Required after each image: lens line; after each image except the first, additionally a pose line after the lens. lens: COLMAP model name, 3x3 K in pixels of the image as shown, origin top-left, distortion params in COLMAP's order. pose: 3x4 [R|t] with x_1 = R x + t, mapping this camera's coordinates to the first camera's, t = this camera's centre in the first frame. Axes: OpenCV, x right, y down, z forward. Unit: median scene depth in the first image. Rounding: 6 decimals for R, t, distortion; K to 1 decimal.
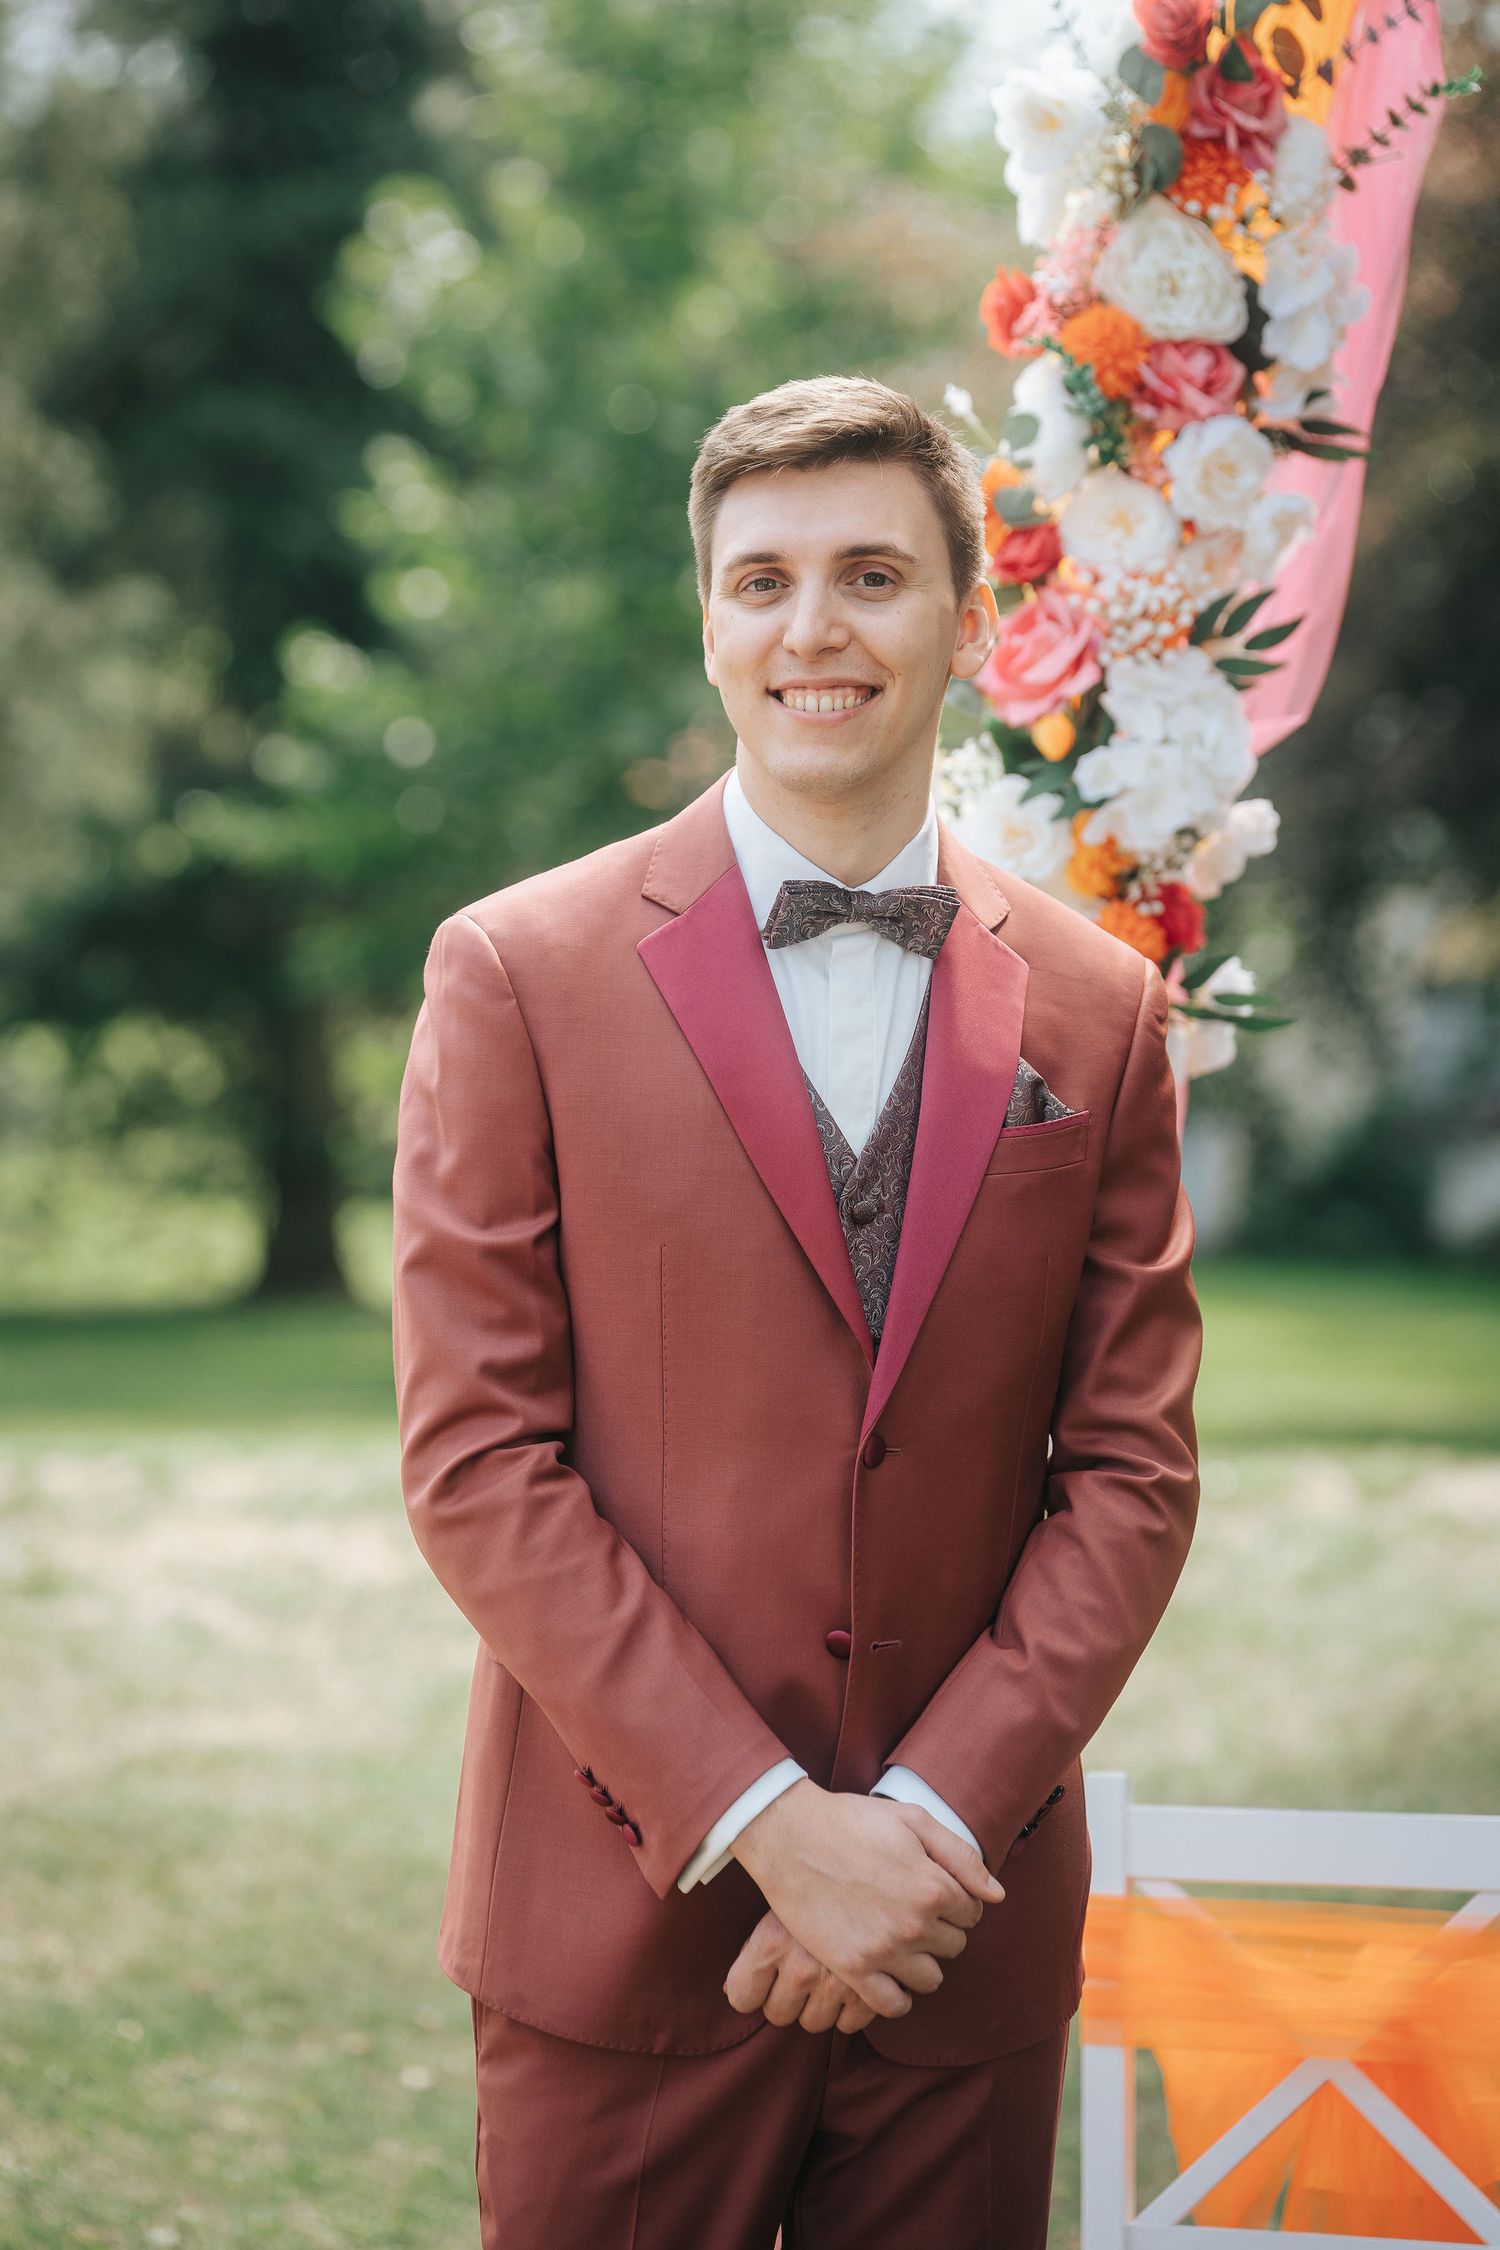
lens RADIAL K [[6601.5, 0, 750.0], [0, 6601.5, 1125.0], [0, 0, 1]] dist [0.478413, 2.346123]
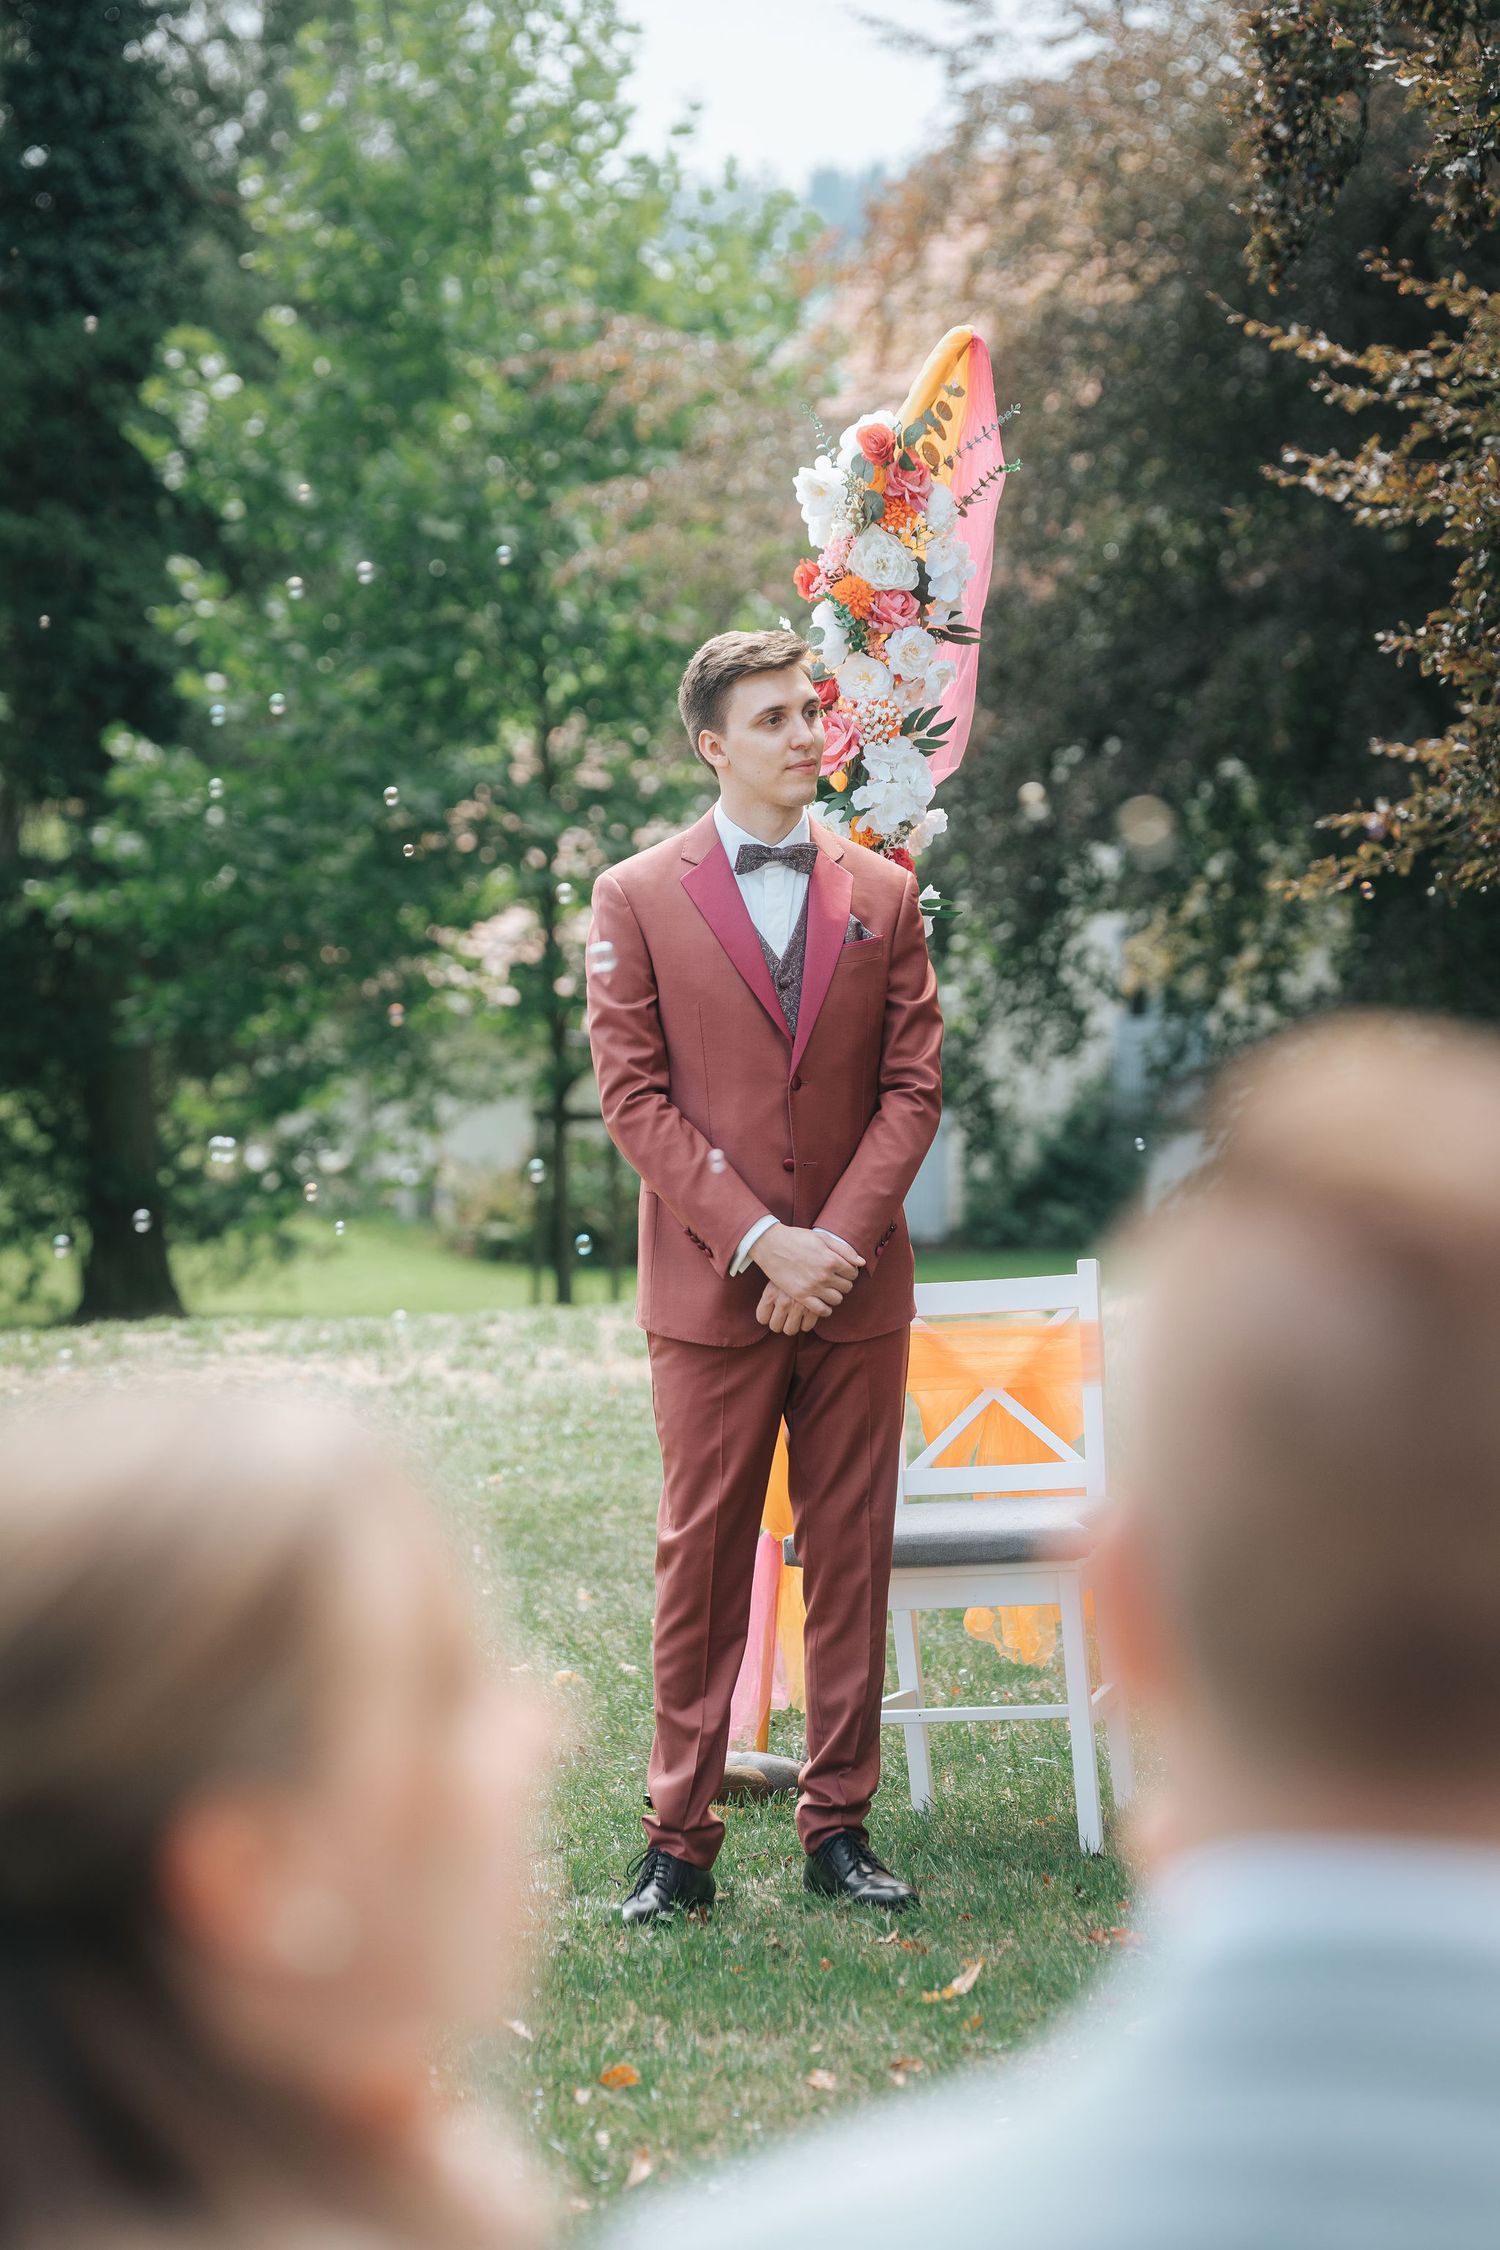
lens RADIAL K [[6428.3, 0, 750.0], [0, 6428.3, 1125.0], [0, 0, 1]] dist [0.452061, -0.114370]
pose [[0.997319, -0.054272, 0.049077, -0.088160], [0.054581, 0.998497, -0.004979, 0.058356], [-0.048733, 0.007644, 0.998783, -1.029677]]
